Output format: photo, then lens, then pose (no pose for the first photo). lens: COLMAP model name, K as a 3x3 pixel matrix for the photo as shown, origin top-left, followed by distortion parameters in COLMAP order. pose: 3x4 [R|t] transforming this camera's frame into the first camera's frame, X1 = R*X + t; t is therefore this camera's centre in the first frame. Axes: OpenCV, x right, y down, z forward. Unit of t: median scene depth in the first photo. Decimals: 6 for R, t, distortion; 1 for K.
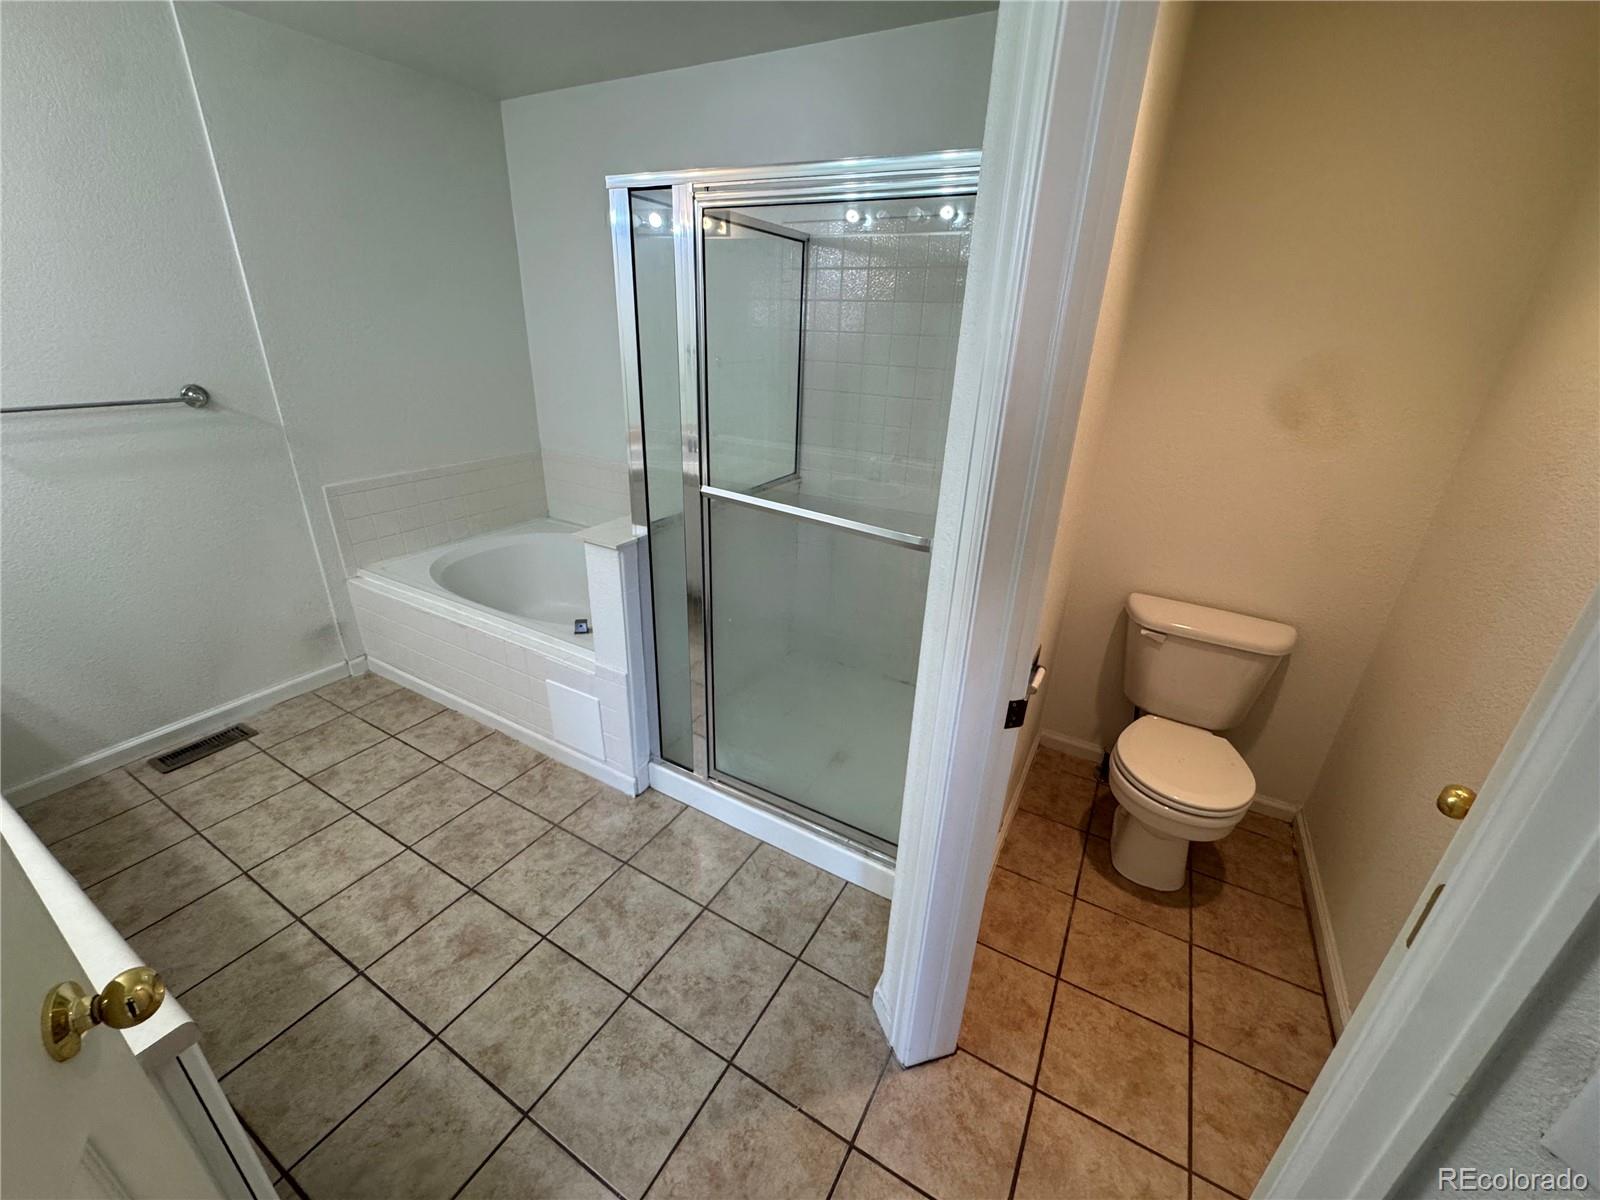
lens RADIAL K [[639.9, 0, 799.8], [0, 639.9, 599.4], [0, 0, 1]] dist [-0.002935, -0.001148]
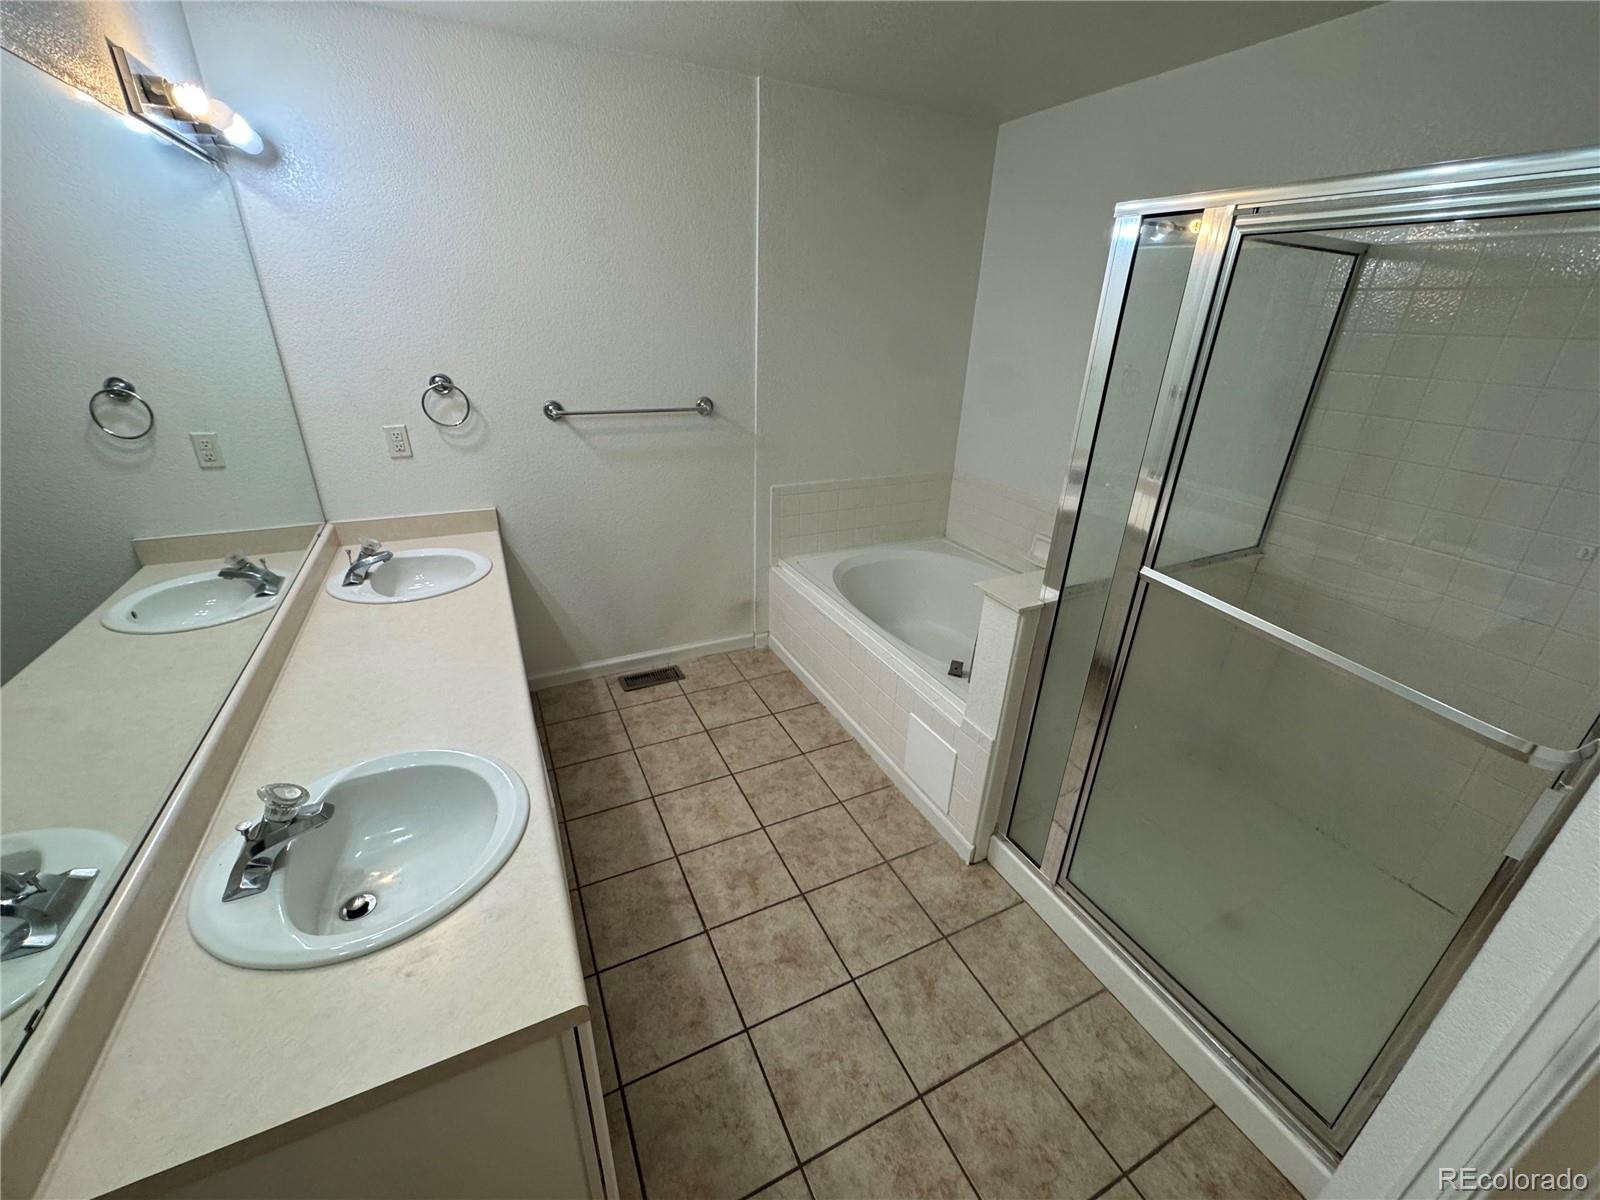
lens RADIAL K [[639.9, 0, 800.5], [0, 639.9, 598.5], [0, 0, 1]] dist [-0.002935, -0.001148]
pose [[0.827759, 0.221618, -0.515462, -0.074704], [-0.223367, 0.972911, 0.059597, -0.077470], [0.514706, 0.065805, 0.854837, 0.058674]]
